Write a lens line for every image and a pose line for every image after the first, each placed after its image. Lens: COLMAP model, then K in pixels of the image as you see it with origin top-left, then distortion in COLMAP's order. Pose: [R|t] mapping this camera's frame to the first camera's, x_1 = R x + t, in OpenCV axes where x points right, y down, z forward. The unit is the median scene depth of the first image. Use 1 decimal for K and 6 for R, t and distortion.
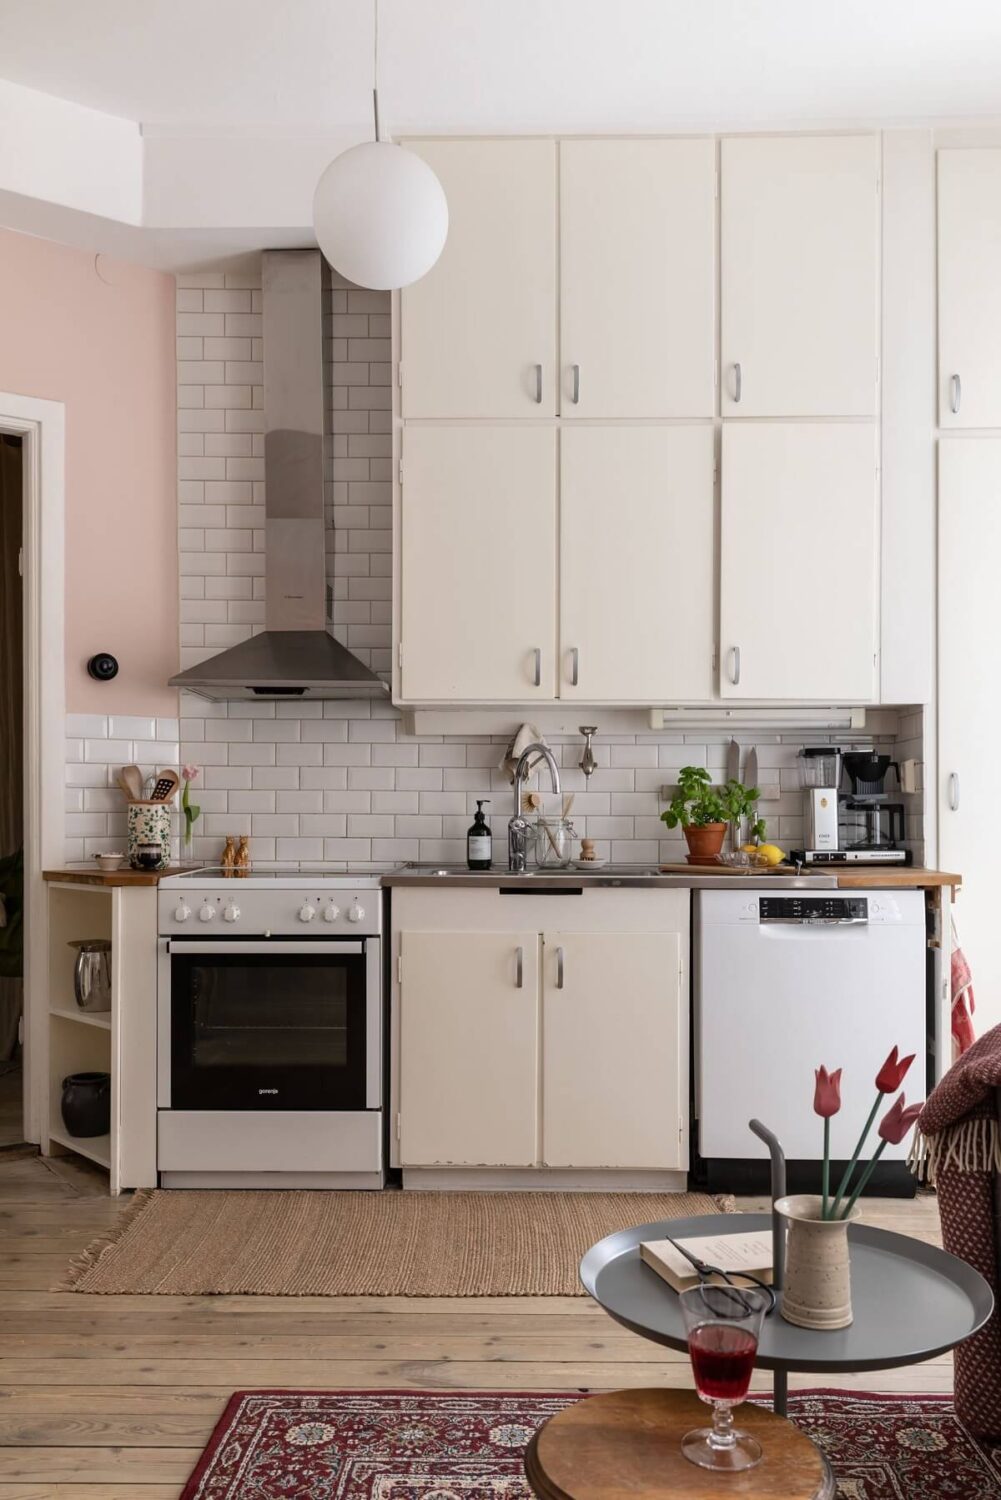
lens RADIAL K [[1313.0, 0, 498.1], [0, 1313.0, 803.2], [0, 0, 1]] dist [0.003538, 0.010098]
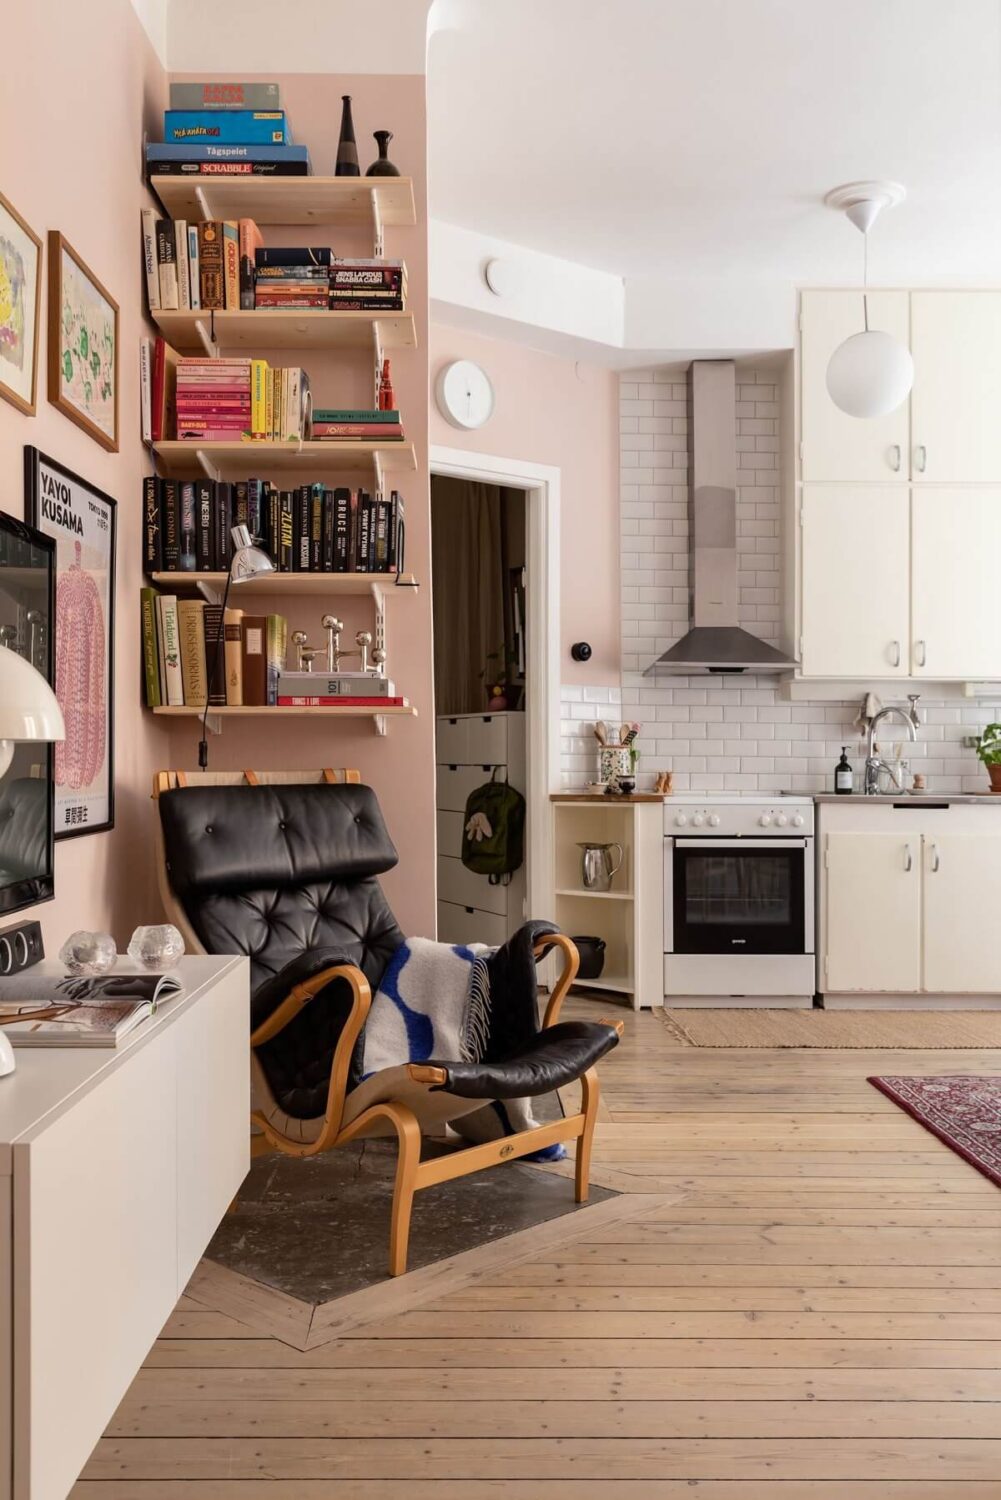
lens RADIAL K [[1343.9, 0, 500.5], [0, 1343.9, 750.0], [0, 0, 1]] dist [-0.000037, 0.002347]
pose [[0.999796, 0.002844, 0.019978, -0.432486], [-0.002569, 0.999902, -0.013768, 0.023491], [-0.020015, 0.013714, 0.999706, -0.465164]]
